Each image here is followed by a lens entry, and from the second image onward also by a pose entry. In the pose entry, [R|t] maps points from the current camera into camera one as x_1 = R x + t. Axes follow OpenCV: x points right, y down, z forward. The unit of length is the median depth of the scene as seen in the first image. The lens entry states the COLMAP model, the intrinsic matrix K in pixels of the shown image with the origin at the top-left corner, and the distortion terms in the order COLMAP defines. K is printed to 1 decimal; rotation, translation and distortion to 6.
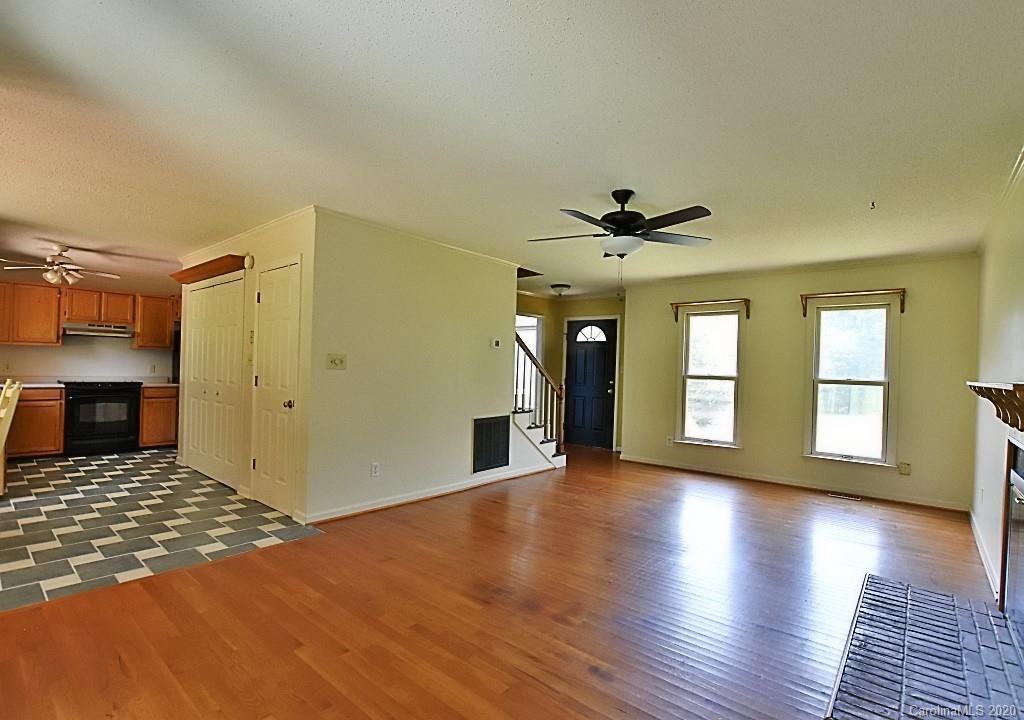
lens RADIAL K [[492.2, 0, 515.7], [0, 492.2, 369.1], [0, 0, 1]] dist [-0.022382, 0.001660]
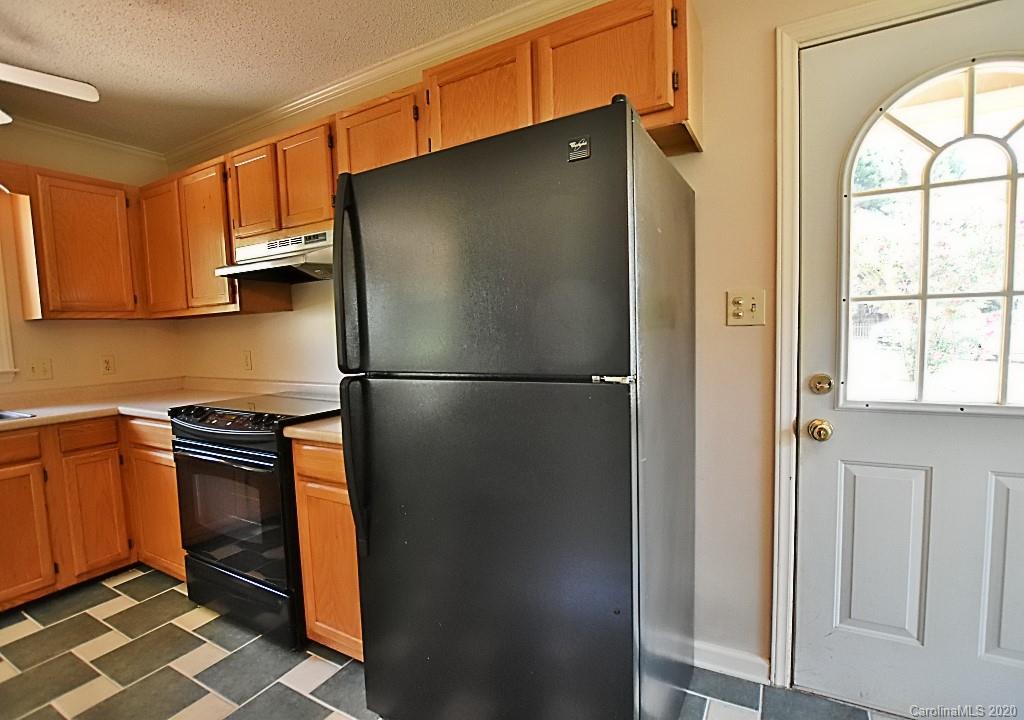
lens RADIAL K [[492.2, 0, 515.7], [0, 492.2, 369.1], [0, 0, 1]] dist [-0.022382, 0.001660]
pose [[0.178650, 0.042427, -0.982998, -0.494903], [0.029776, 0.998379, 0.048502, -0.011791], [0.983462, -0.037934, 0.177097, 1.130251]]
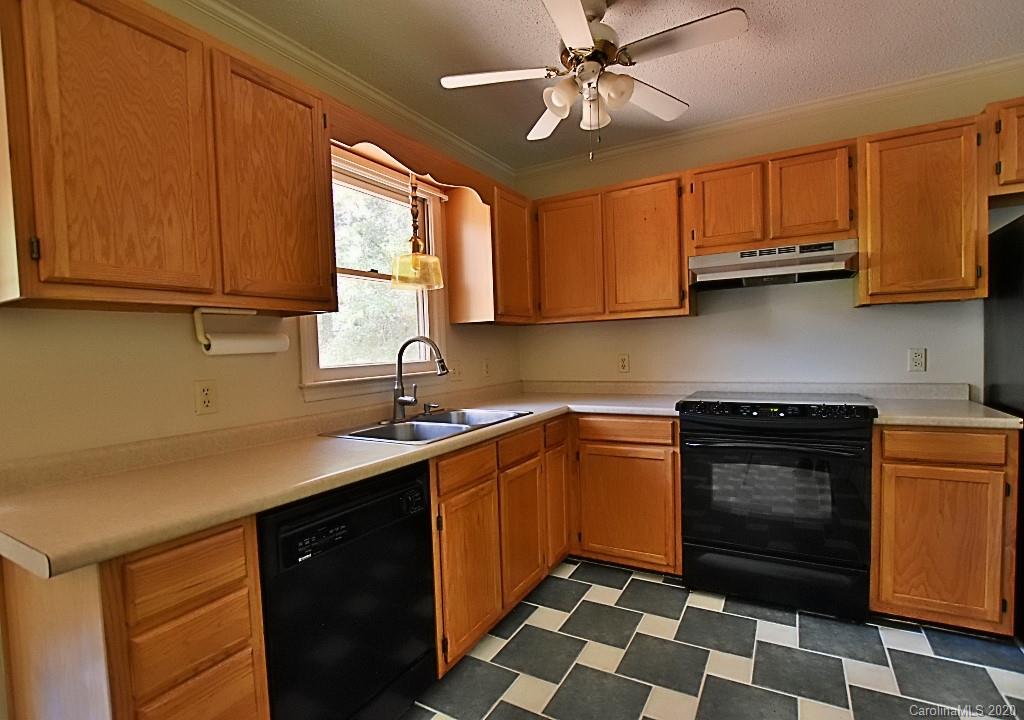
lens RADIAL K [[492.2, 0, 515.7], [0, 492.2, 369.1], [0, 0, 1]] dist [-0.022382, 0.001660]
pose [[0.188716, 0.005953, -0.982014, -0.534043], [0.031634, 0.999426, 0.012138, -0.008922], [0.981522, -0.033356, 0.188419, 0.753410]]
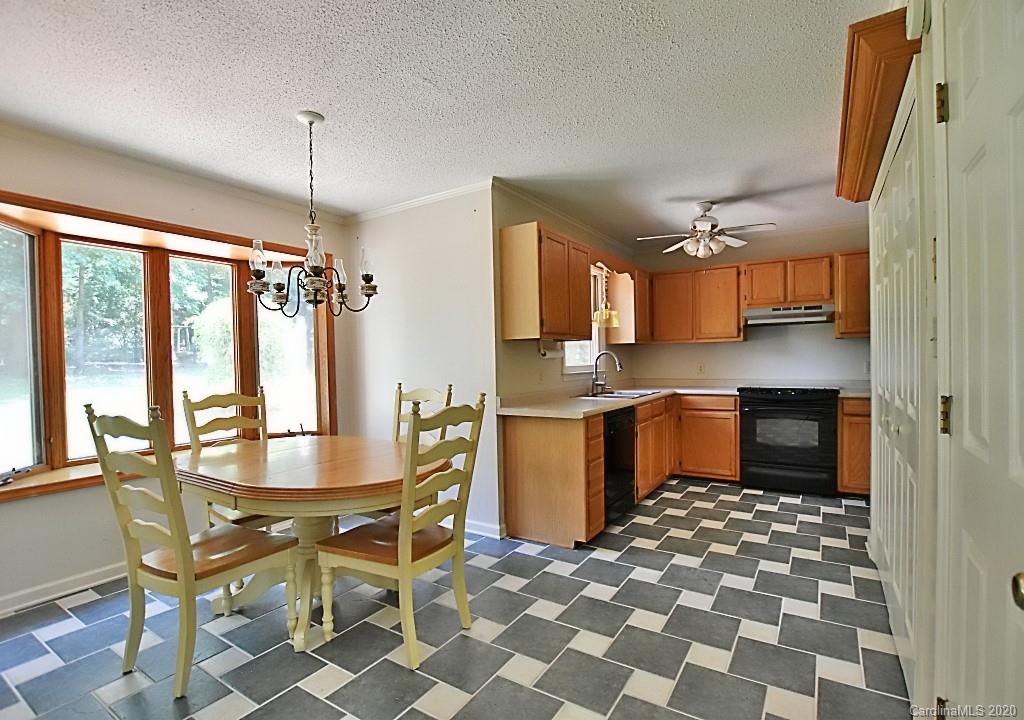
lens RADIAL K [[492.2, 0, 515.7], [0, 492.2, 369.1], [0, 0, 1]] dist [-0.022382, 0.001660]
pose [[0.142019, -0.013480, -0.989772, -0.212021], [0.014704, 0.999826, -0.011507, 0.001425], [0.989755, -0.012920, 0.142192, 0.518342]]
